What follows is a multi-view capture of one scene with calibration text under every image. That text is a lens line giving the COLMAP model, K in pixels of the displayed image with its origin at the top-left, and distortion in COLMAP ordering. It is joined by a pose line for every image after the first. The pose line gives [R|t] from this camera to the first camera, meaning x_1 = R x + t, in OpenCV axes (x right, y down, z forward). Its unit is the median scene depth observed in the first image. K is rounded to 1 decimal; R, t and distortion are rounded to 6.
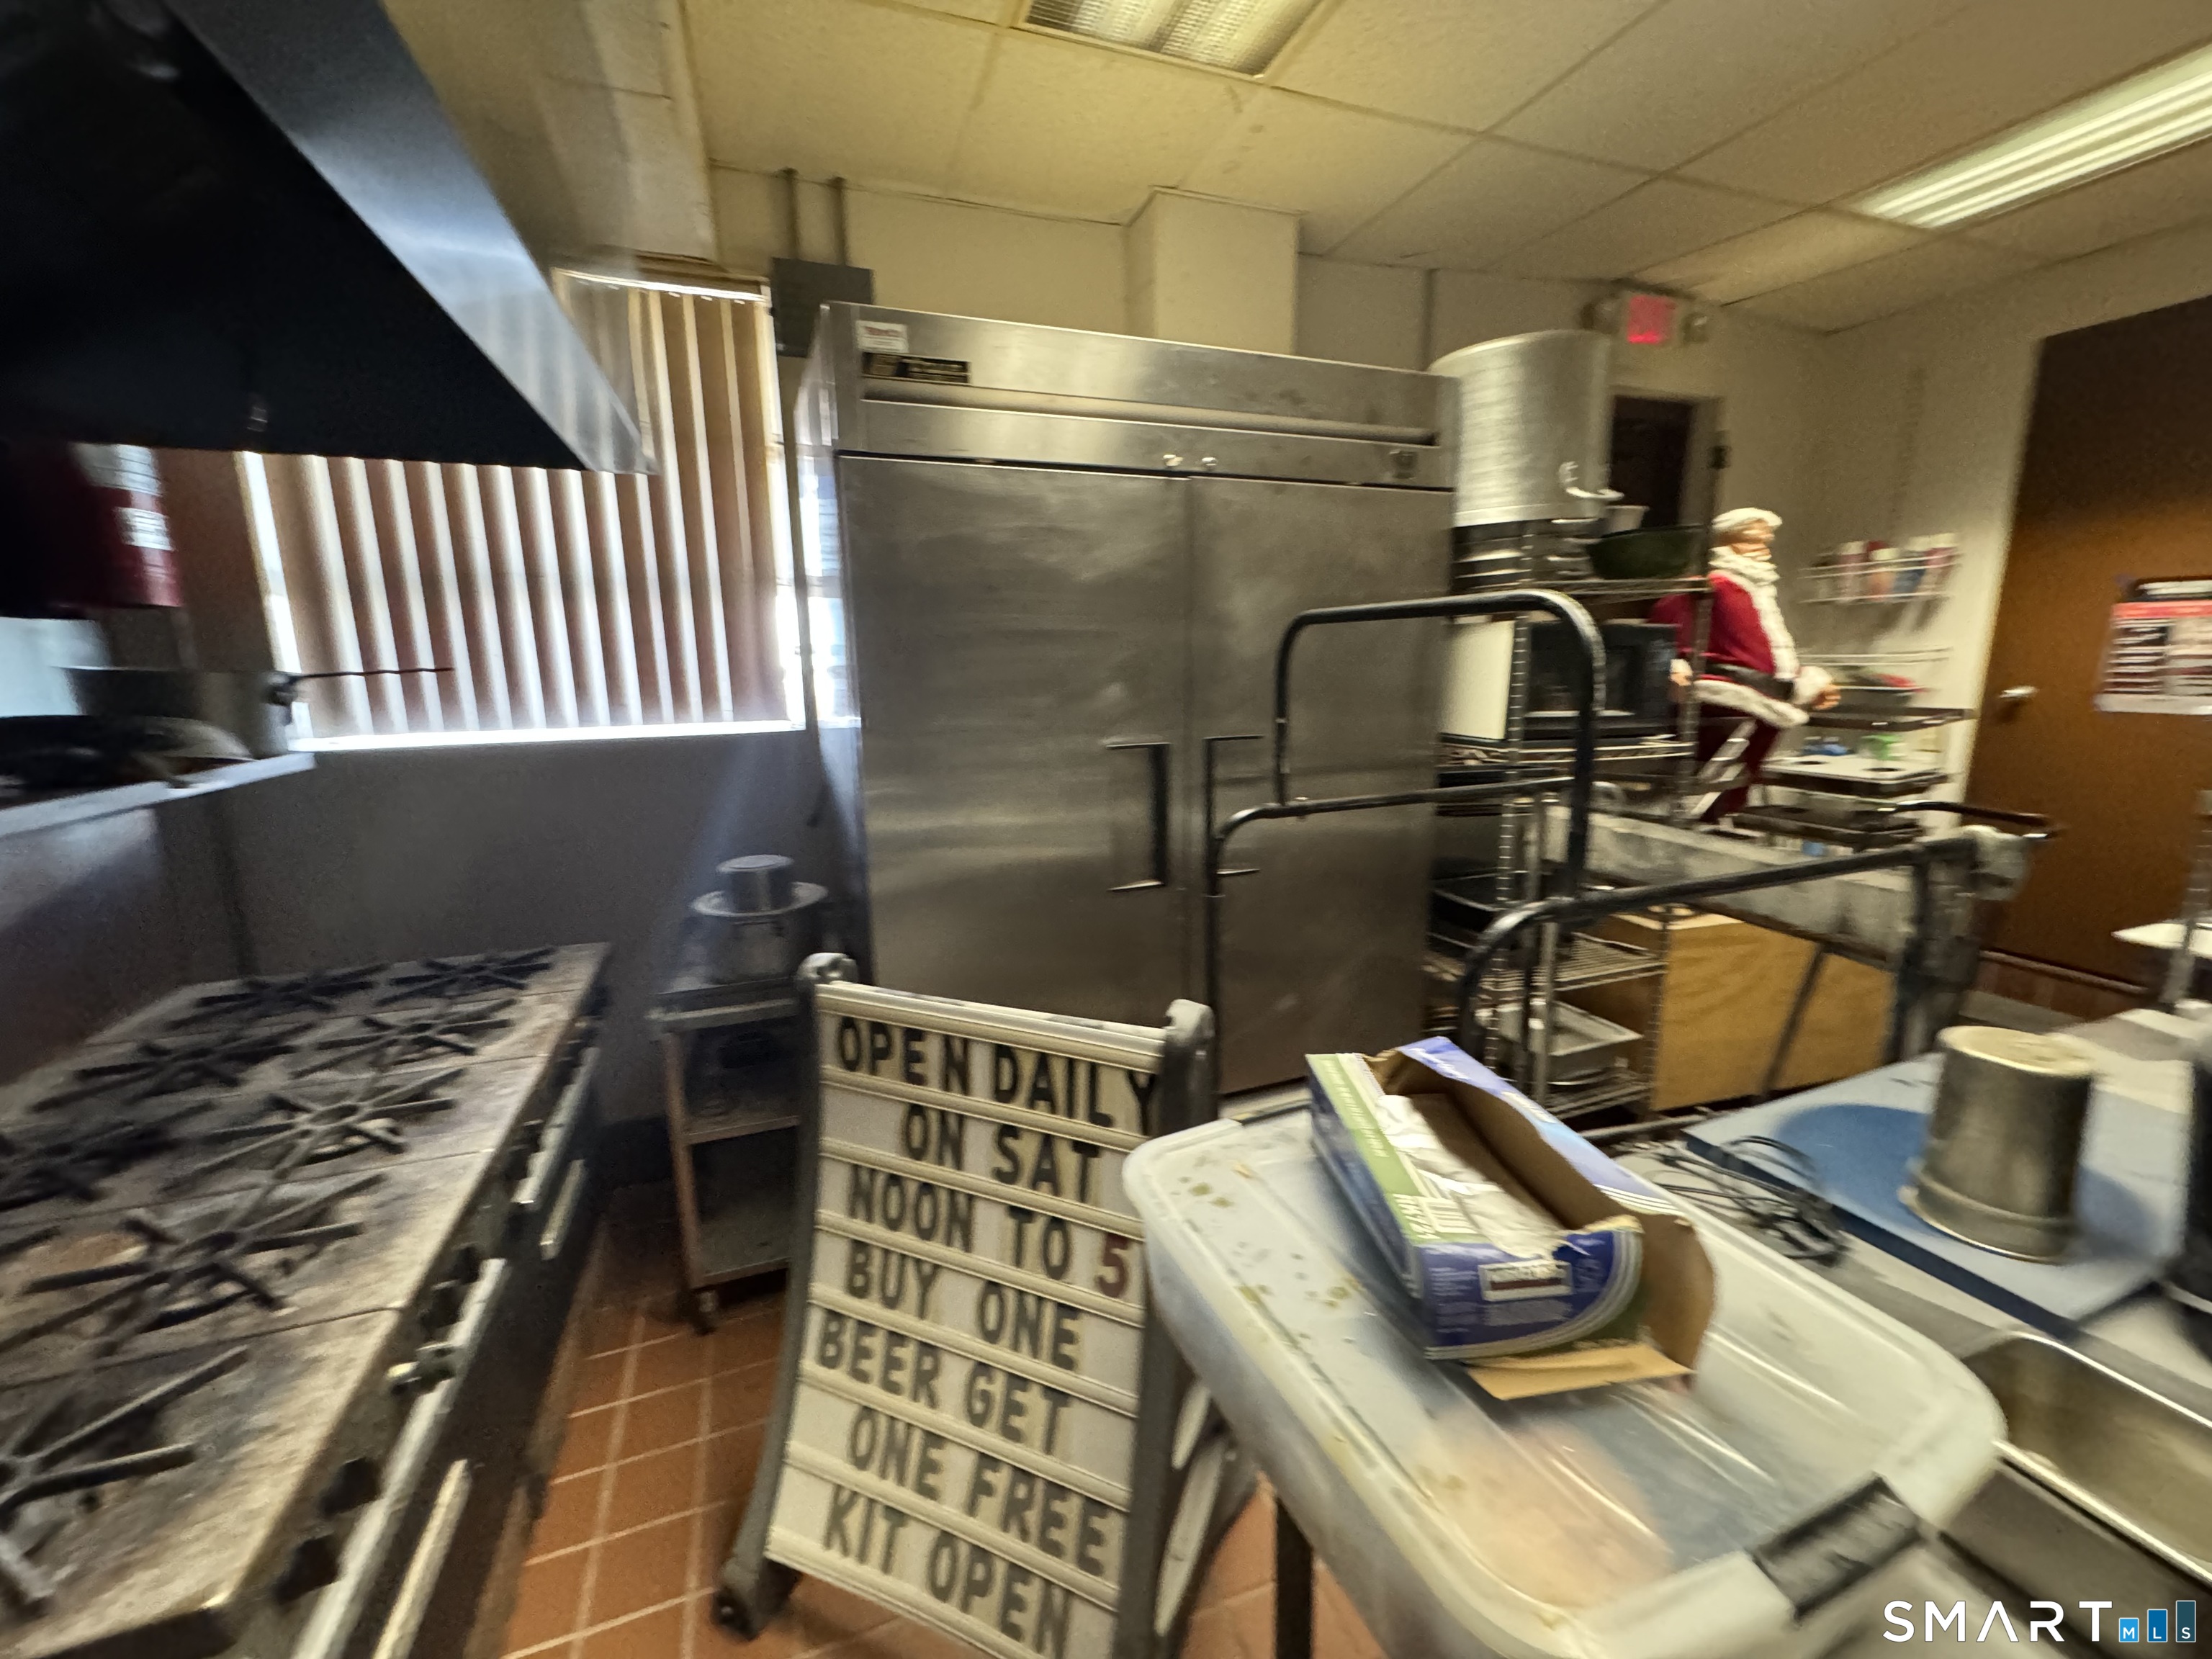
lens RADIAL K [[882.0, 0, 1106.1], [0, 882.0, 830.3], [0, 0, 1]] dist [0.000267, -0.000098]
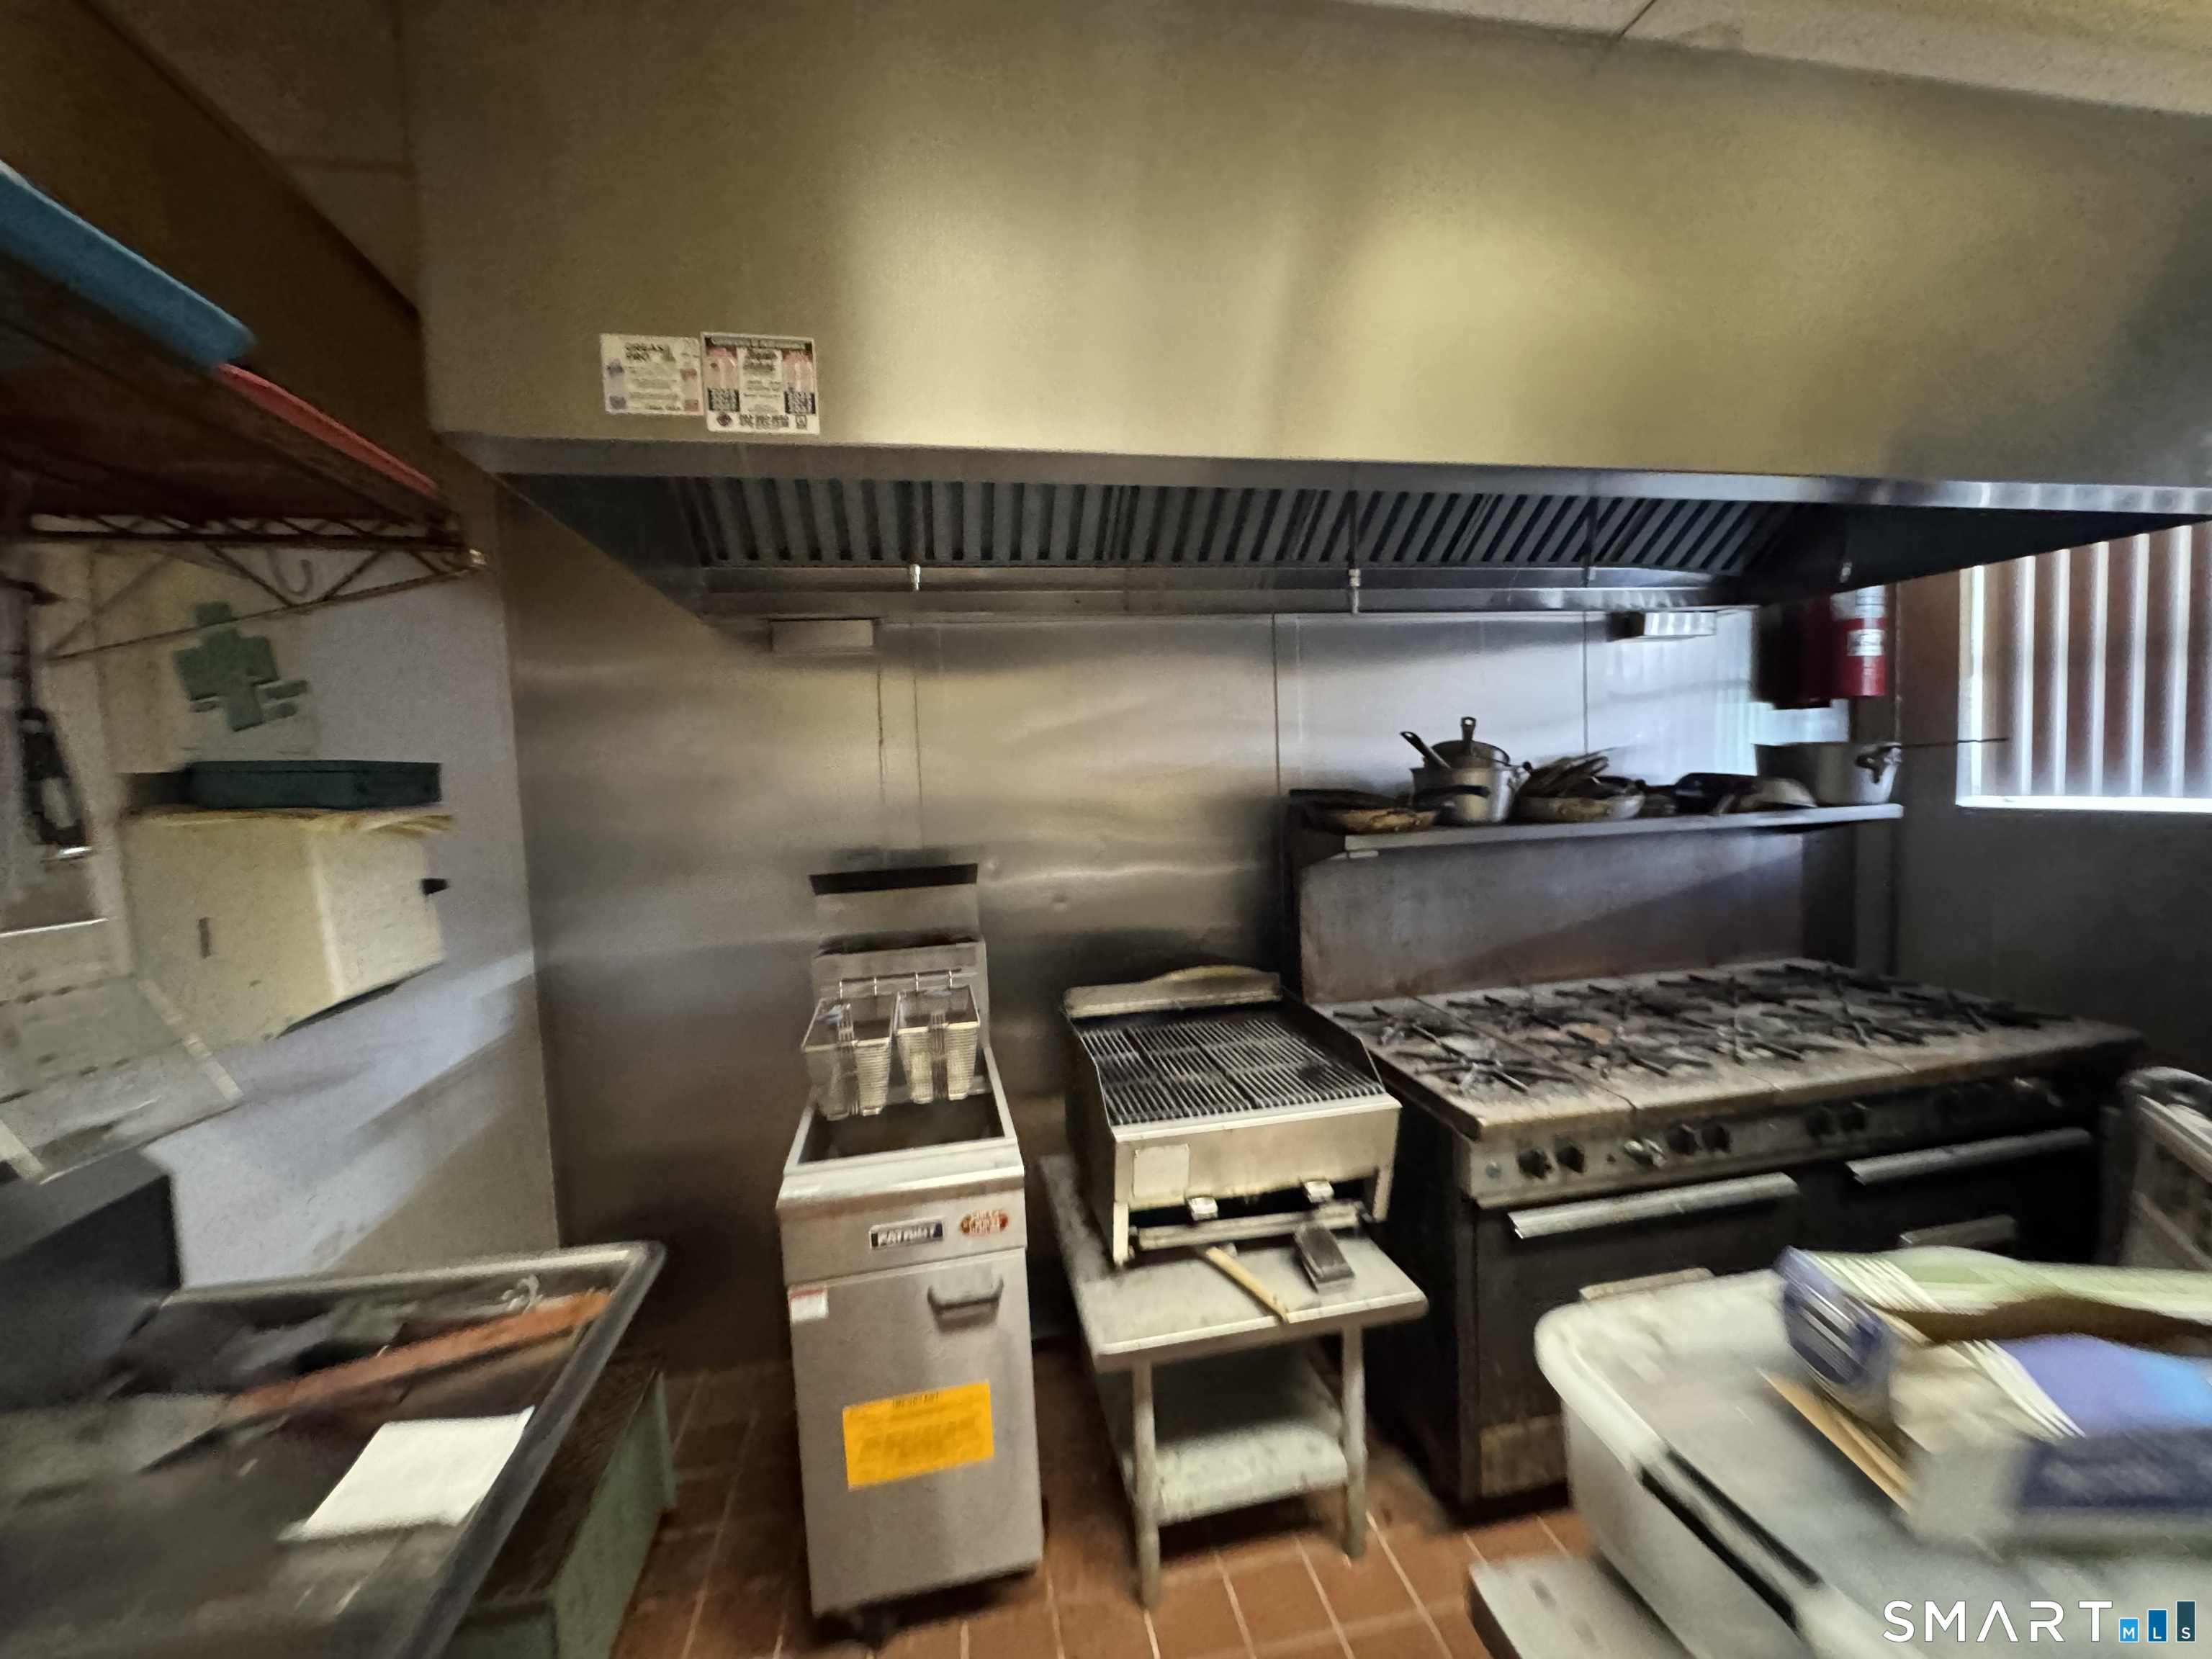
lens RADIAL K [[882.0, 0, 1104.0], [0, 882.0, 825.6], [0, 0, 1]] dist [0.000267, -0.000098]
pose [[-0.161050, 0.084301, -0.983339, 0.673489], [-0.145675, 0.983402, 0.108165, -0.035017], [0.976136, 0.160668, -0.146097, 0.071156]]
